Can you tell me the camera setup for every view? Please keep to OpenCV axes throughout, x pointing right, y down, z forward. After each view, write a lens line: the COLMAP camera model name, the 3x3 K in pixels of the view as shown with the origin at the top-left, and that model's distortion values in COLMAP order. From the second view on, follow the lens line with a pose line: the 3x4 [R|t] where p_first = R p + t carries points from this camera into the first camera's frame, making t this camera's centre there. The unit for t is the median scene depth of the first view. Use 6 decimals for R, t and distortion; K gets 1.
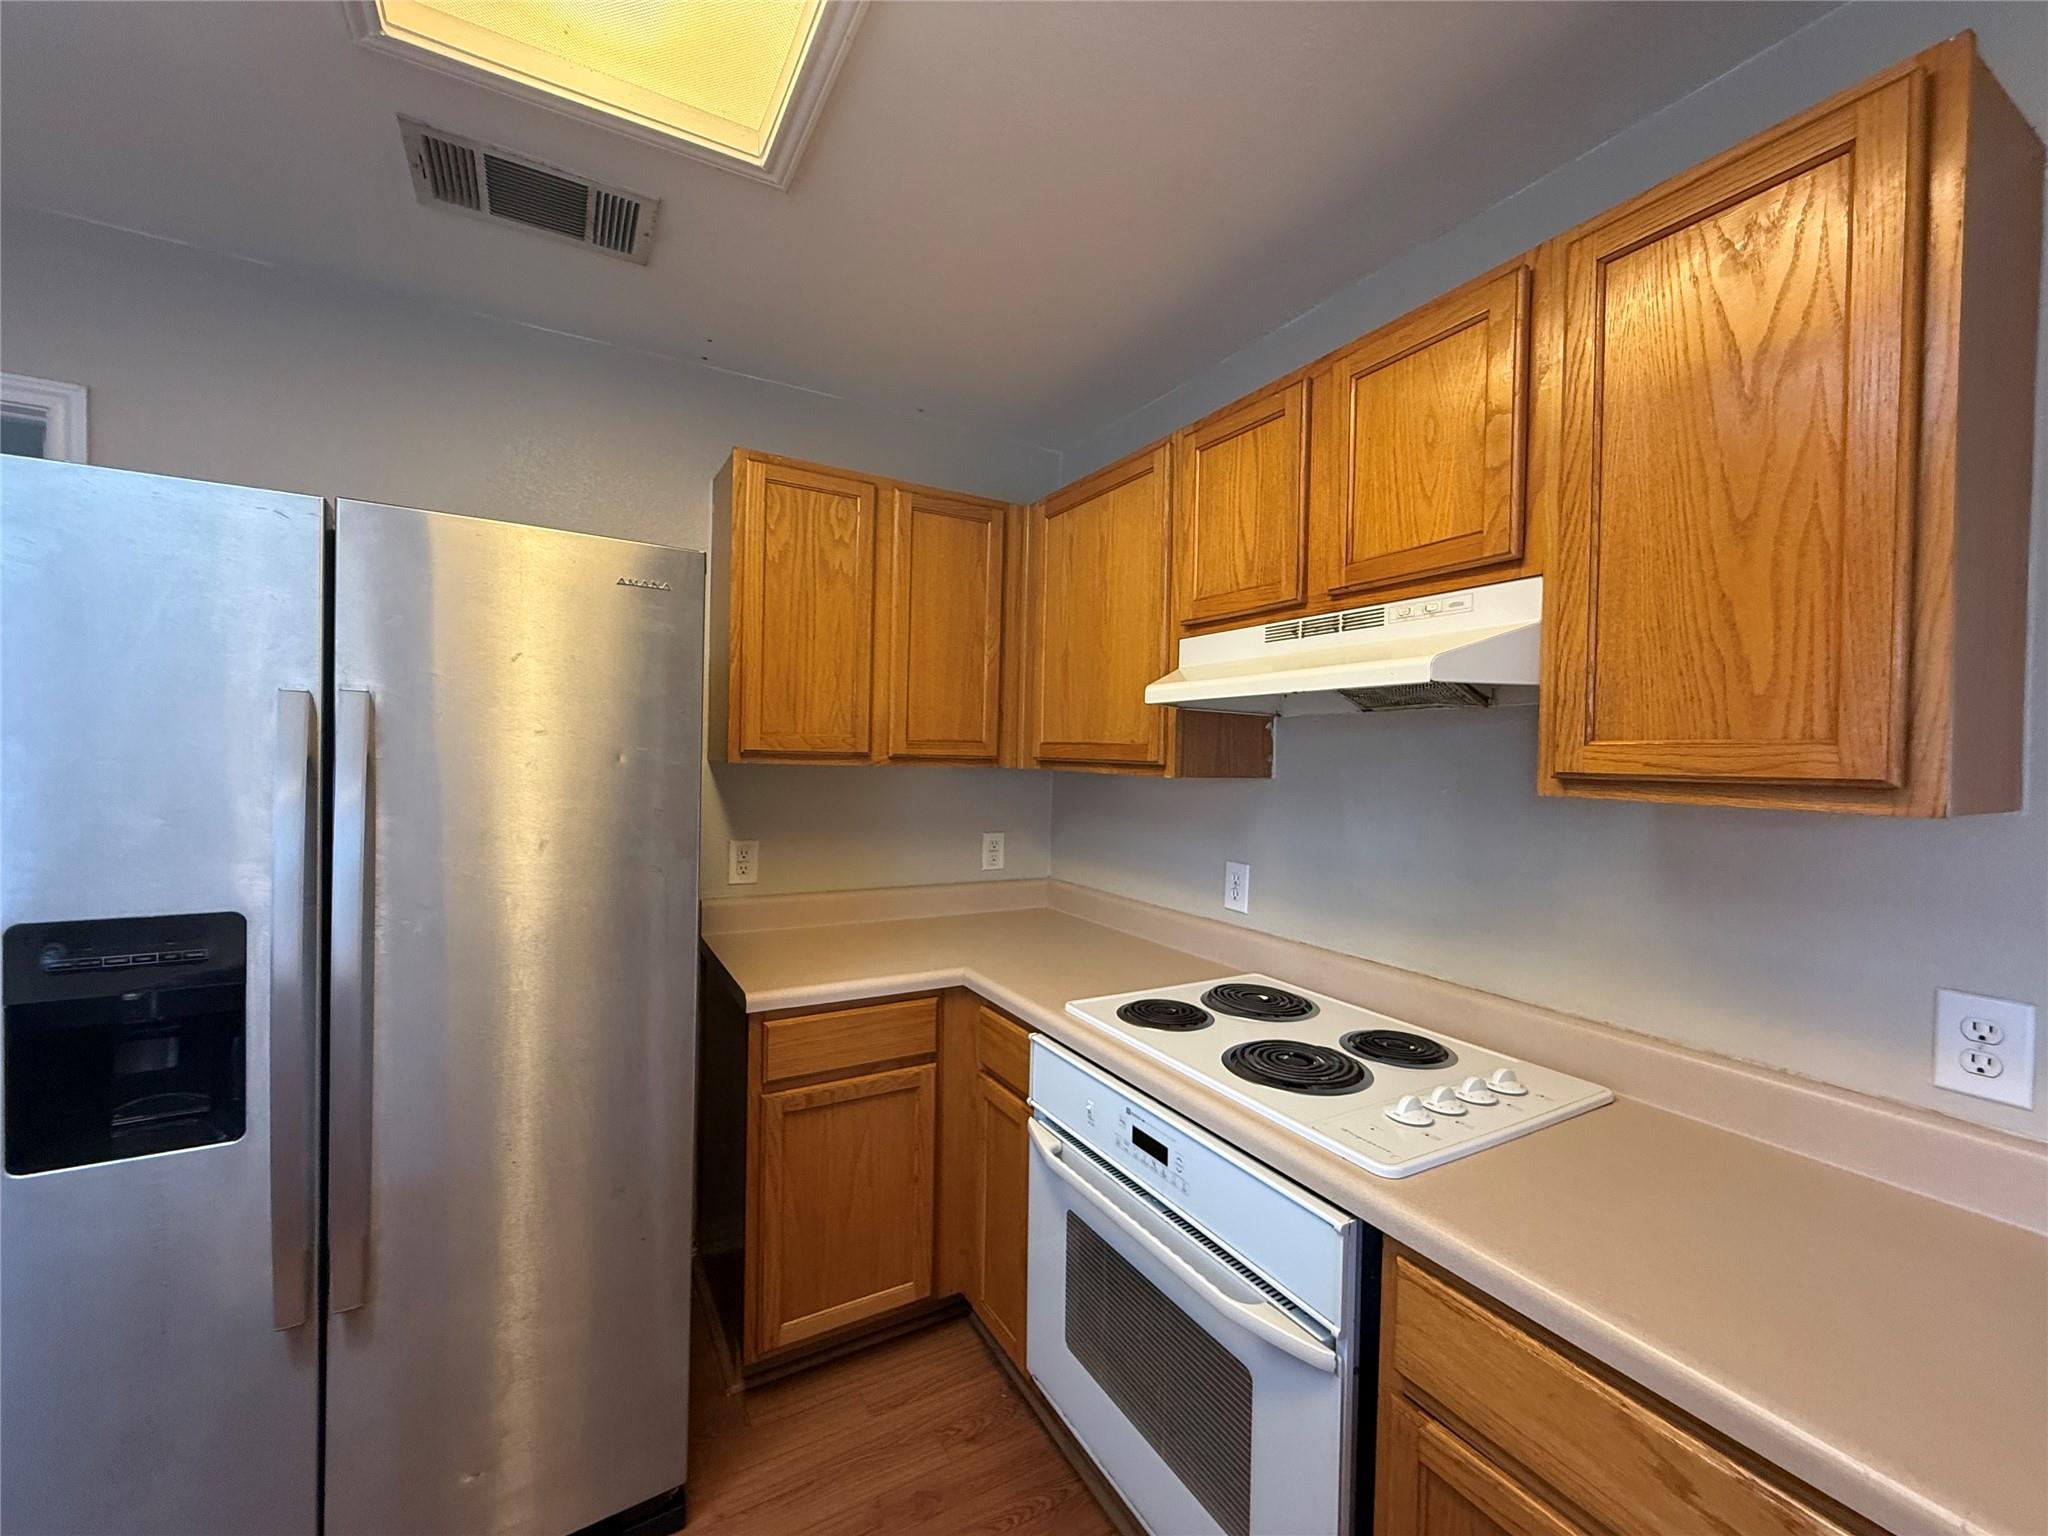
lens RADIAL K [[816.5, 0, 1016.9], [0, 816.5, 767.0], [0, 0, 1]] dist [-0.001397, 0.000191]
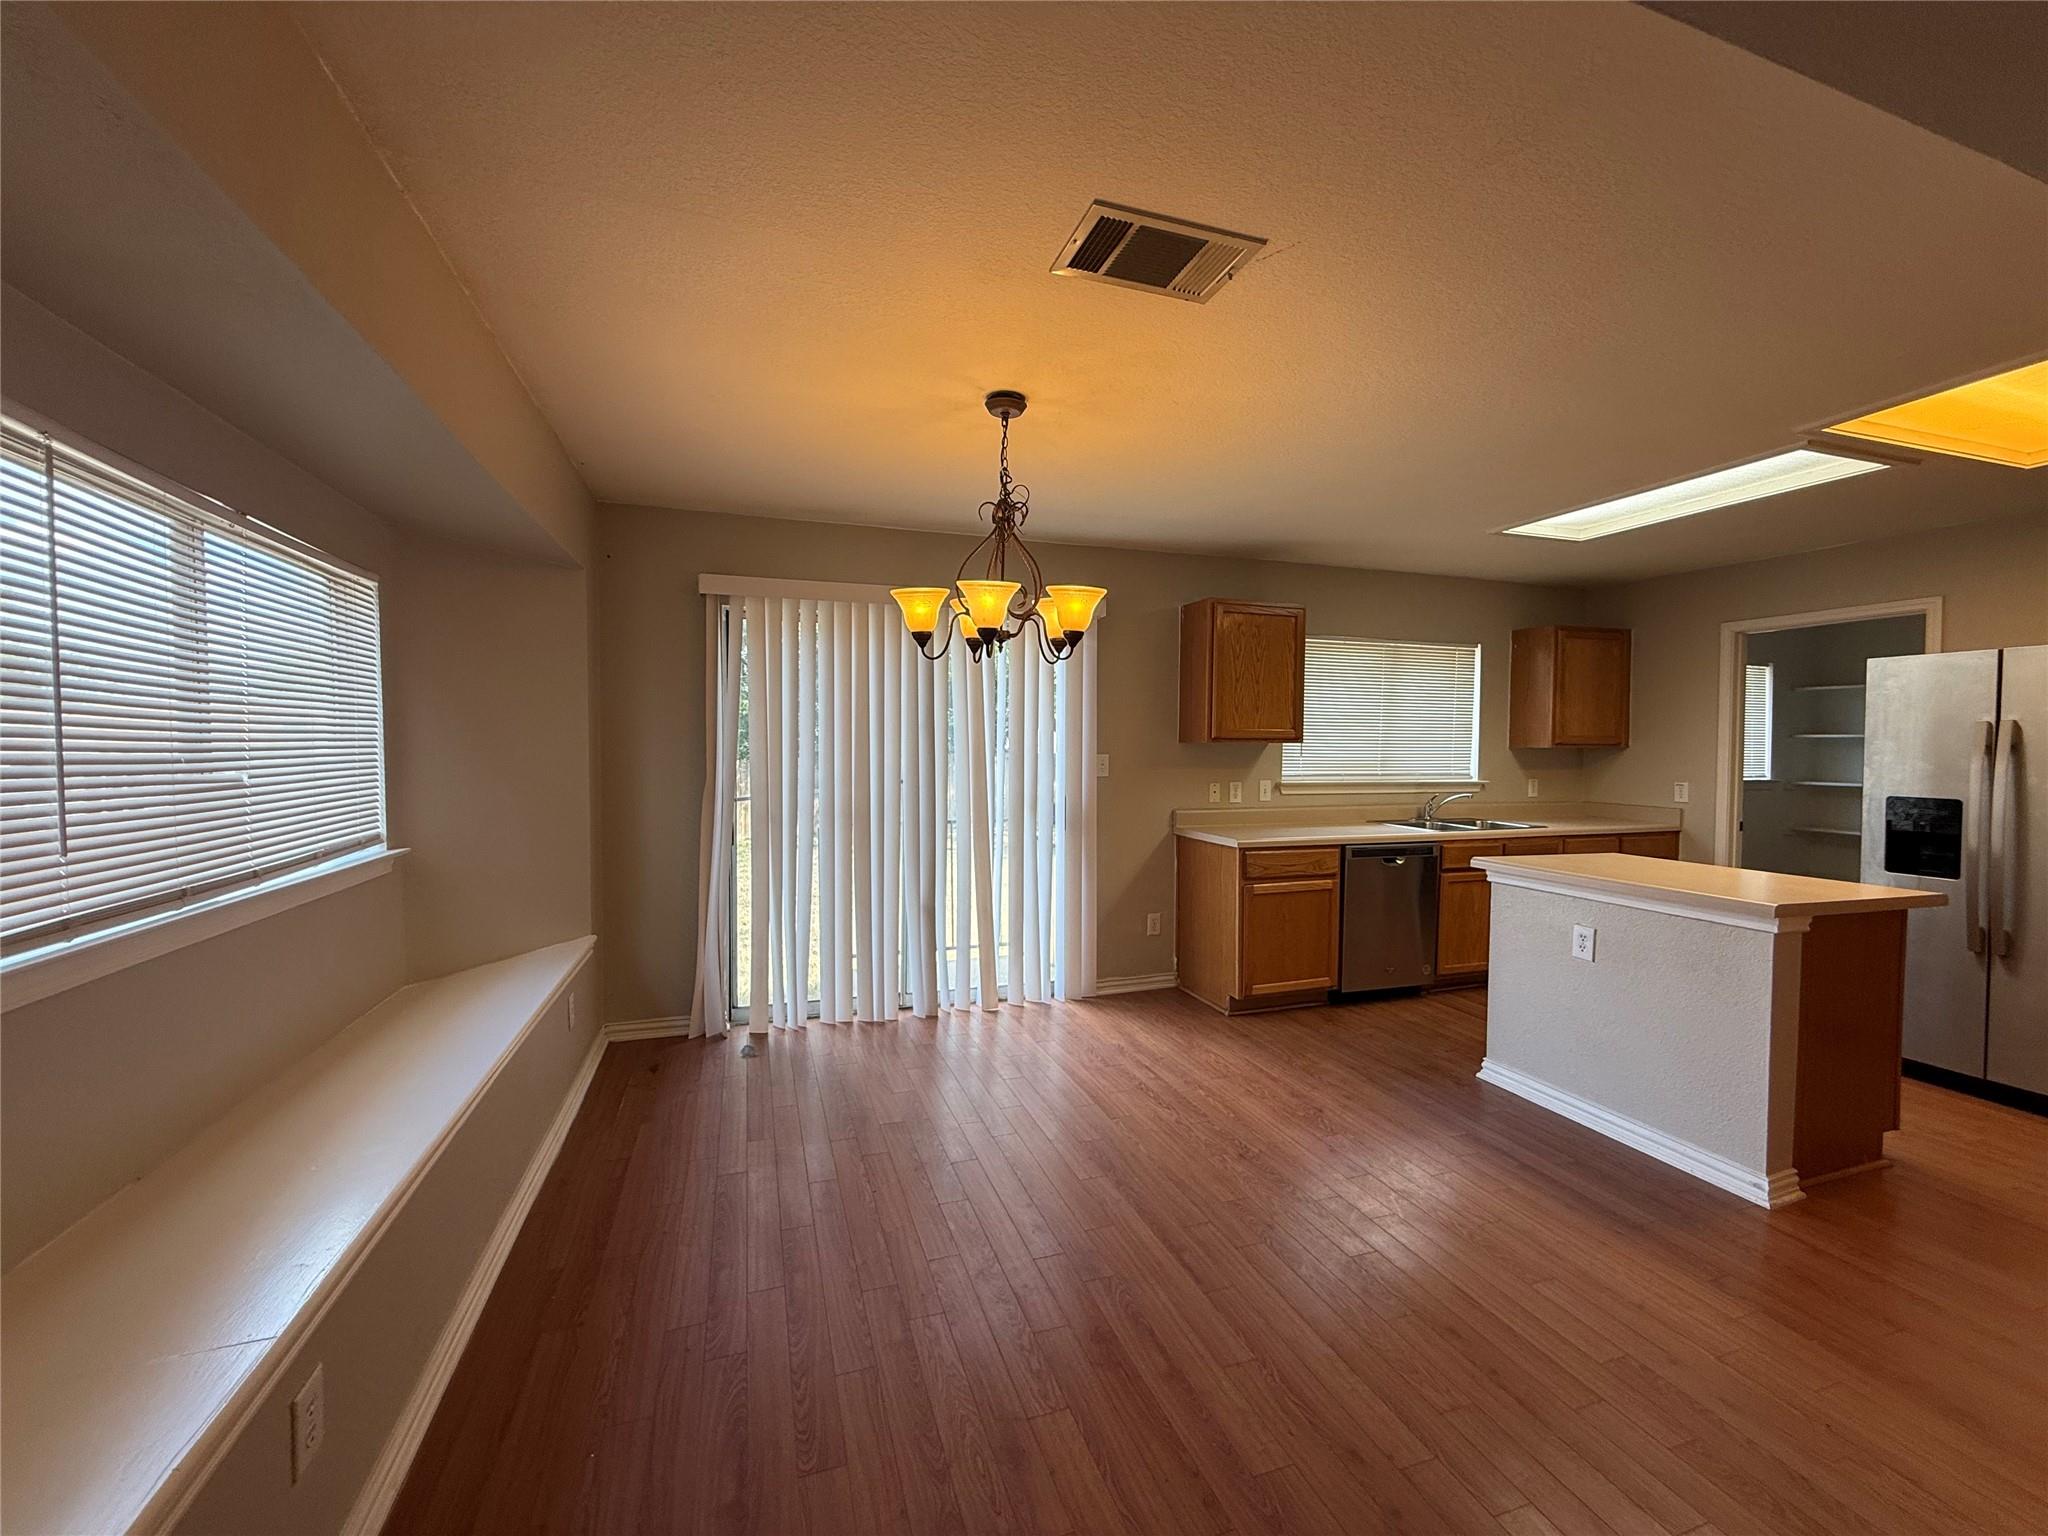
lens RADIAL K [[816.5, 0, 1016.9], [0, 816.5, 767.0], [0, 0, 1]] dist [-0.001397, 0.000191]
pose [[-0.200754, 0.001113, -0.979641, 1.713535], [-0.027486, 0.999599, 0.006768, 0.091155], [0.979256, 0.028285, -0.200643, -1.138877]]
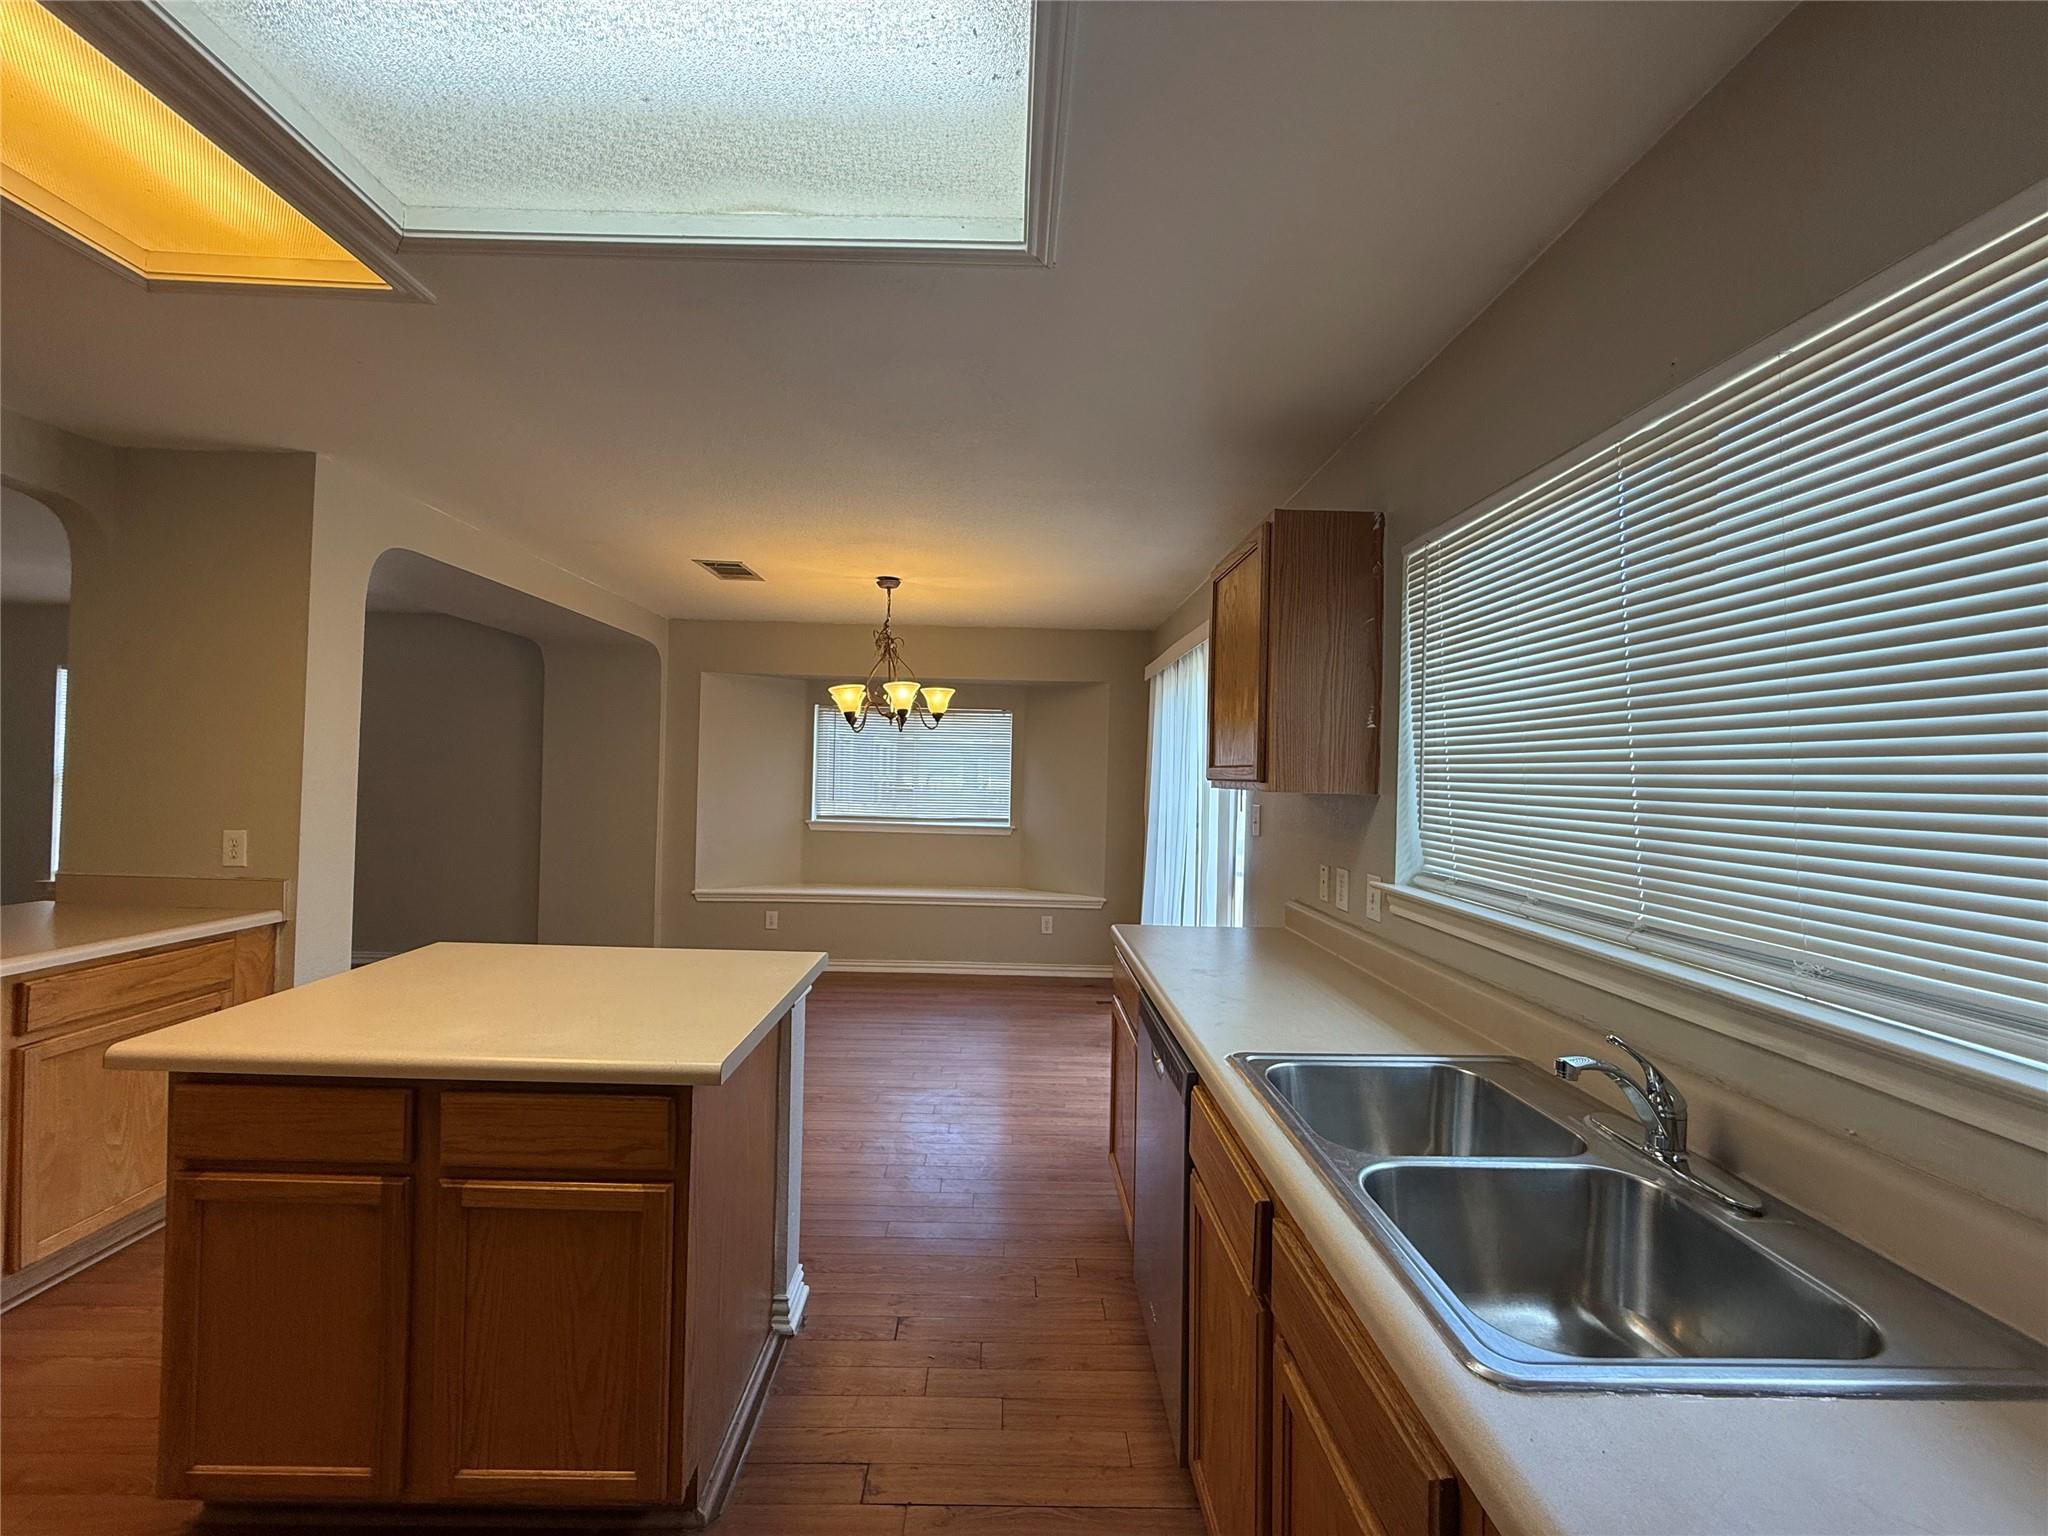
lens RADIAL K [[816.5, 0, 1016.9], [0, 816.5, 767.0], [0, 0, 1]] dist [-0.001397, 0.000191]
pose [[-0.873191, -0.043913, 0.485395, -1.415328], [-0.039671, 0.999032, 0.019015, -0.044668], [-0.485760, -0.002652, -0.874088, 0.599740]]
